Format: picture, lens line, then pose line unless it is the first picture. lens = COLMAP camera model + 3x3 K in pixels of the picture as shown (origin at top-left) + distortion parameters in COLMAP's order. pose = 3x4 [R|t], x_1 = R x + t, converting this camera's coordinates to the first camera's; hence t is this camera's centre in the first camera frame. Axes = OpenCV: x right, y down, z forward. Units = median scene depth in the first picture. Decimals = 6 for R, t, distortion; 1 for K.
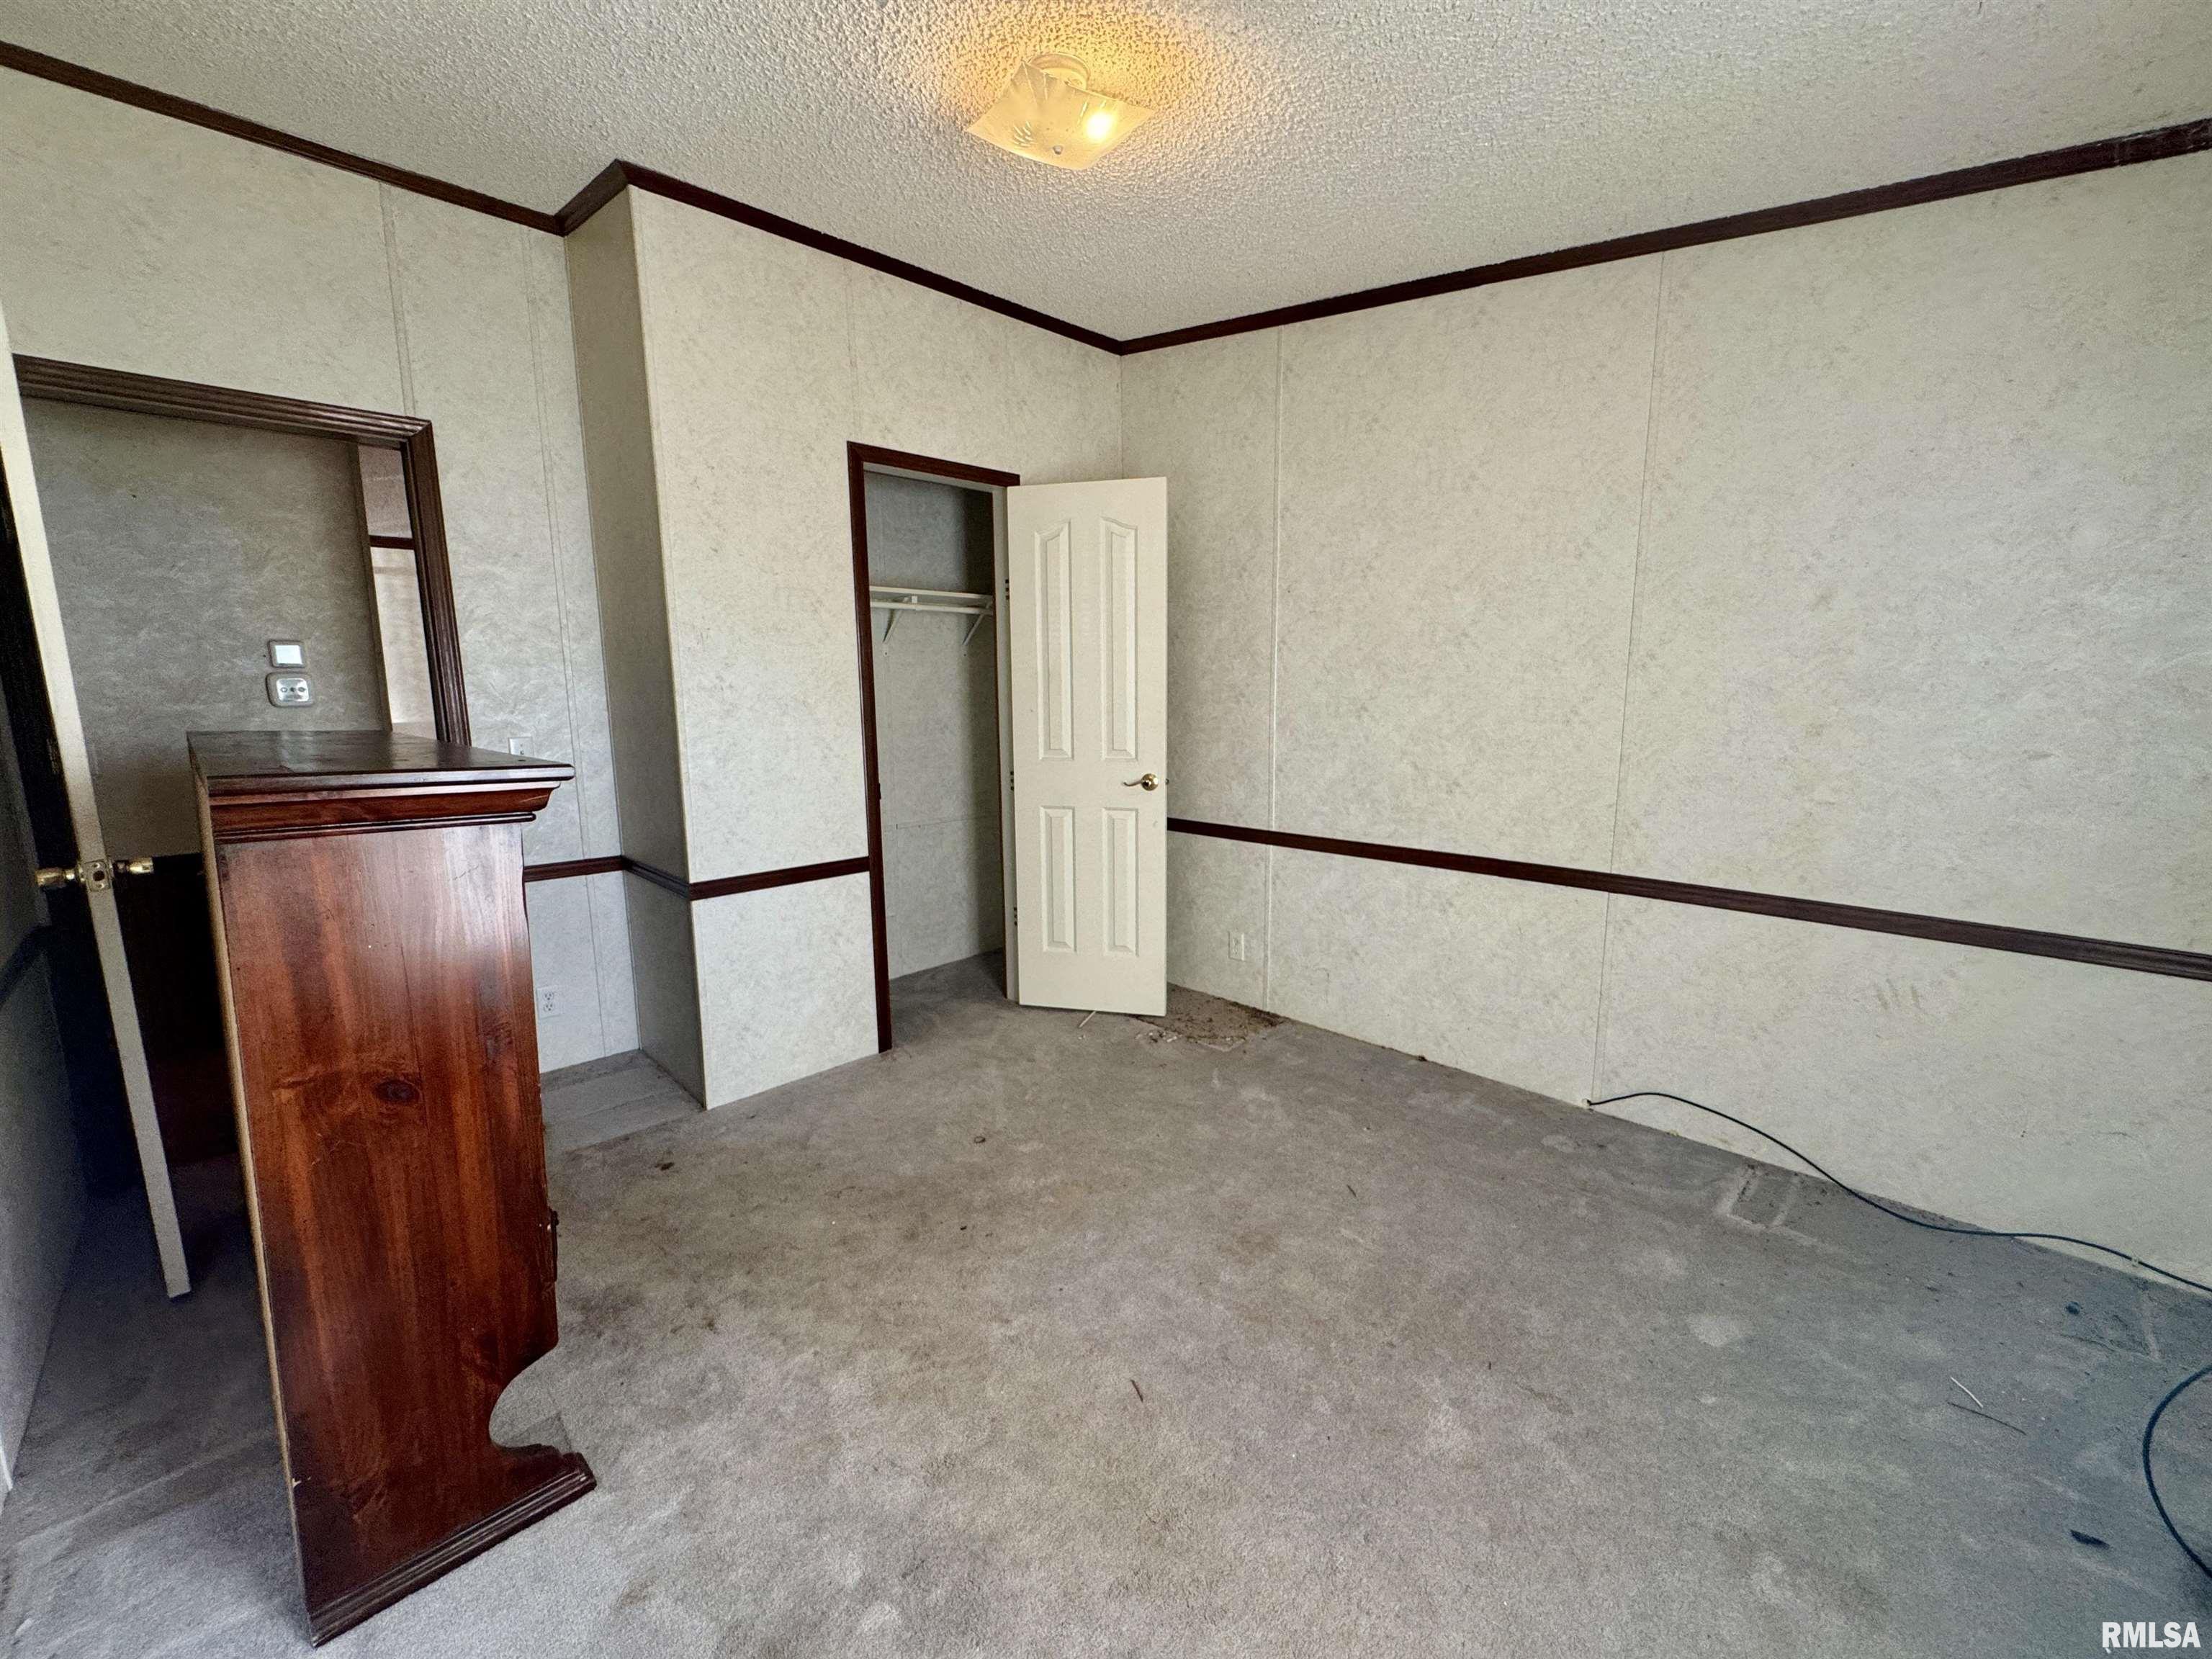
lens RADIAL K [[884.2, 0, 1105.2], [0, 884.2, 823.0], [0, 0, 1]] dist [-0.002940, 0.000108]
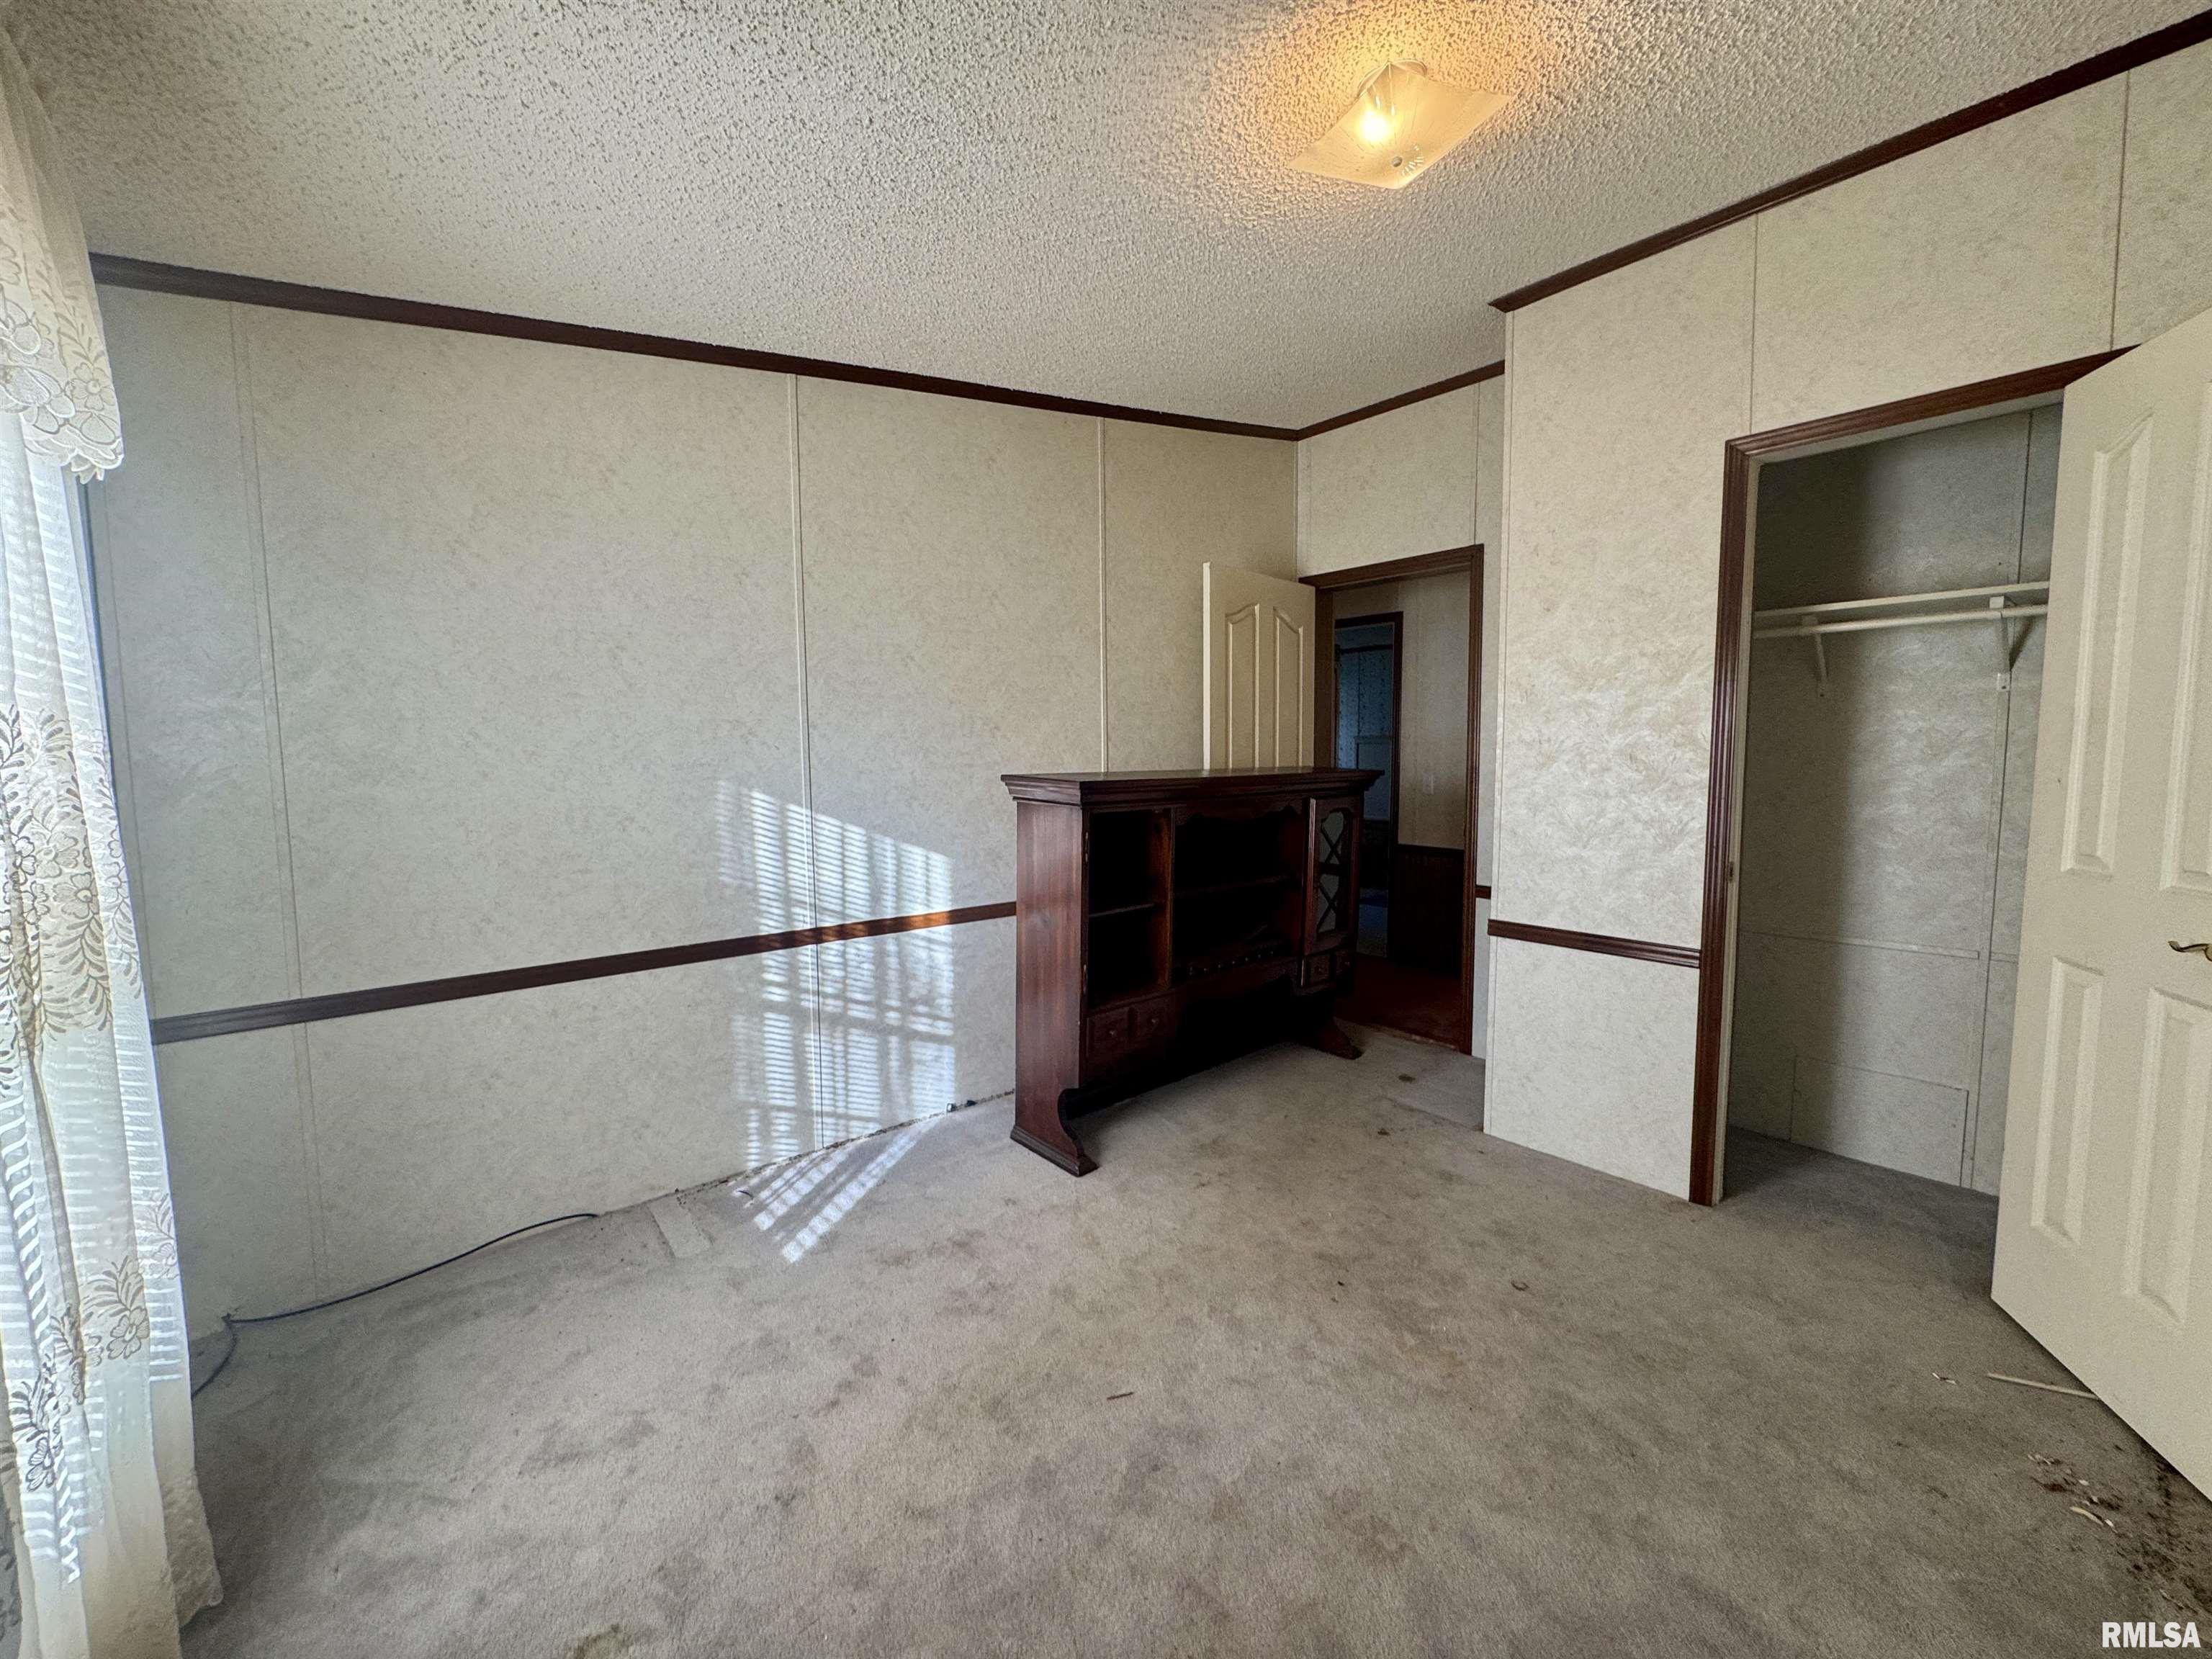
lens RADIAL K [[884.2, 0, 1105.2], [0, 884.2, 823.0], [0, 0, 1]] dist [-0.002940, 0.000108]
pose [[-0.079435, 0.092771, -0.992514, 0.658713], [-0.148191, 0.983498, 0.103789, -0.093887], [0.985763, 0.155326, -0.064376, 0.600196]]
